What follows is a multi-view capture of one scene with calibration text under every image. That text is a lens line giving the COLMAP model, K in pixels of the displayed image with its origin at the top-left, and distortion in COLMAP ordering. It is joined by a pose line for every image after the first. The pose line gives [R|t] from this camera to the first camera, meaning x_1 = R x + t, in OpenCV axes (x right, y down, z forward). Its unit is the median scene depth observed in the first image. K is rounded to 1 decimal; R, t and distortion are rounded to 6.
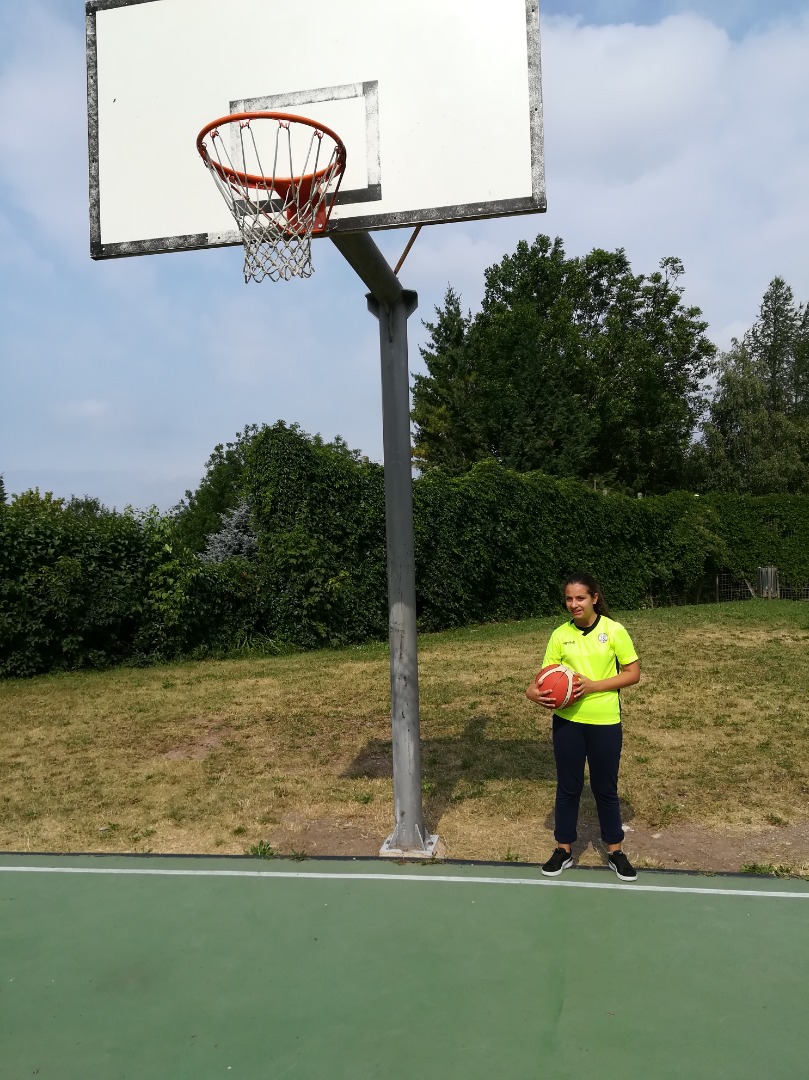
lens RADIAL K [[901.1, 0, 349.1], [0, 901.1, 543.5], [0, 0, 1]] dist [0.103279, -0.158838]
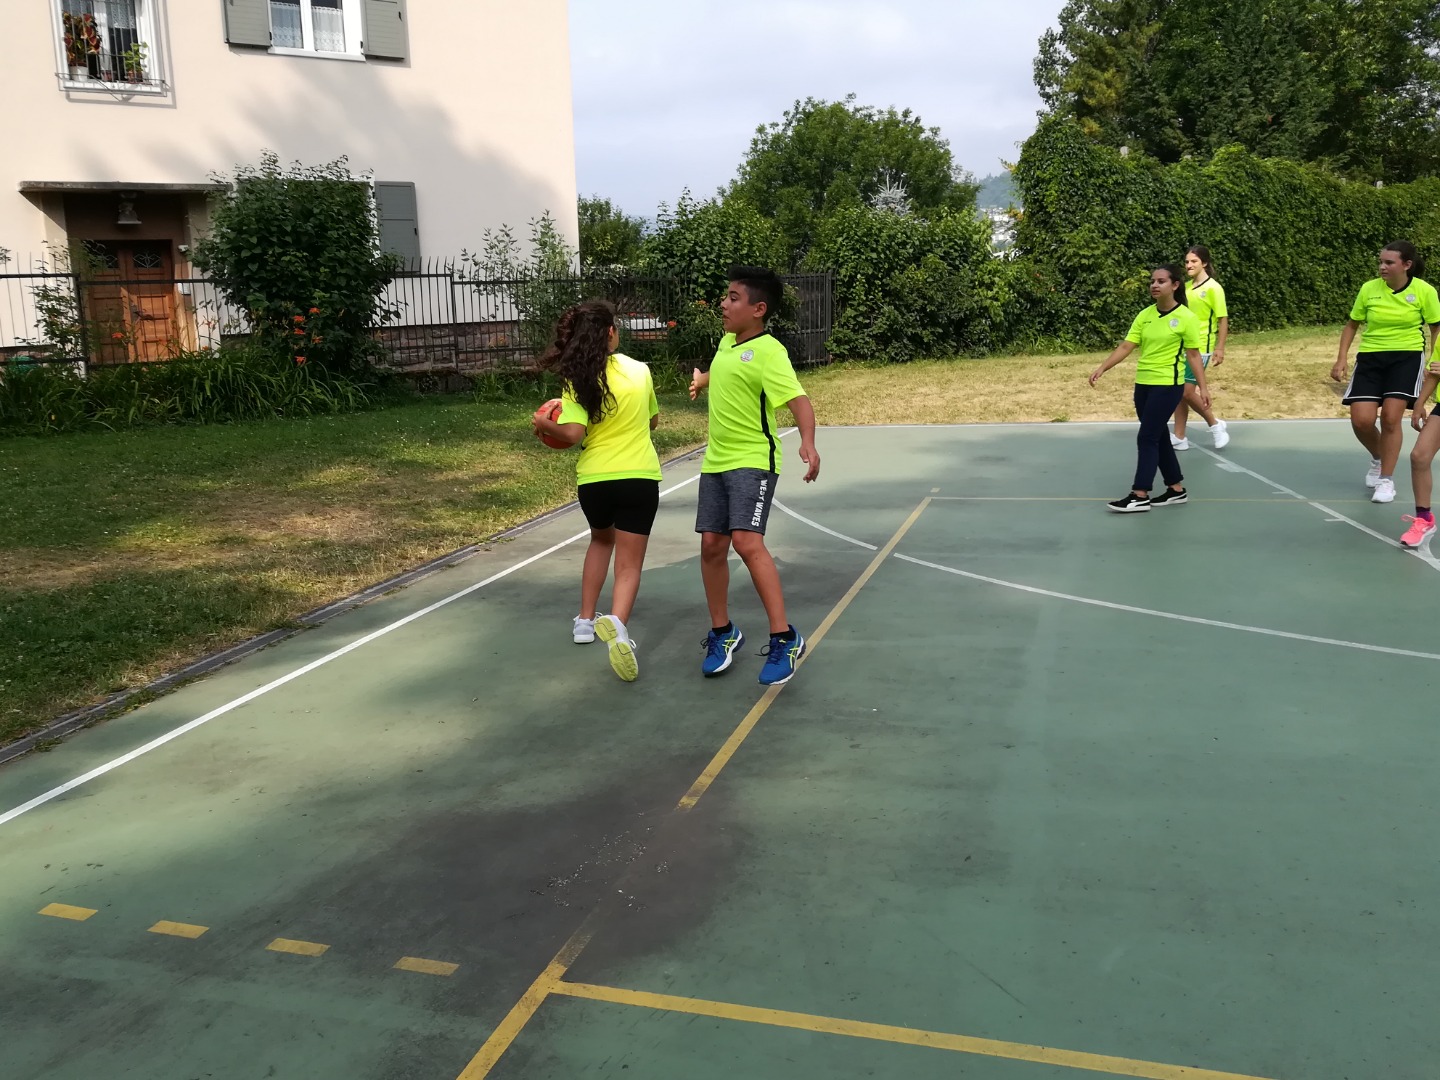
lens RADIAL K [[1191.0, 0, 637.8], [0, 1191.0, 538.0], [0, 0, 1]] dist [0.078491, -0.085689]
pose [[0.989089, 0.029537, -0.144328, -0.160966], [0.004065, 0.973850, 0.227156, 0.005715], [0.147264, -0.225264, 0.963104, -0.200698]]
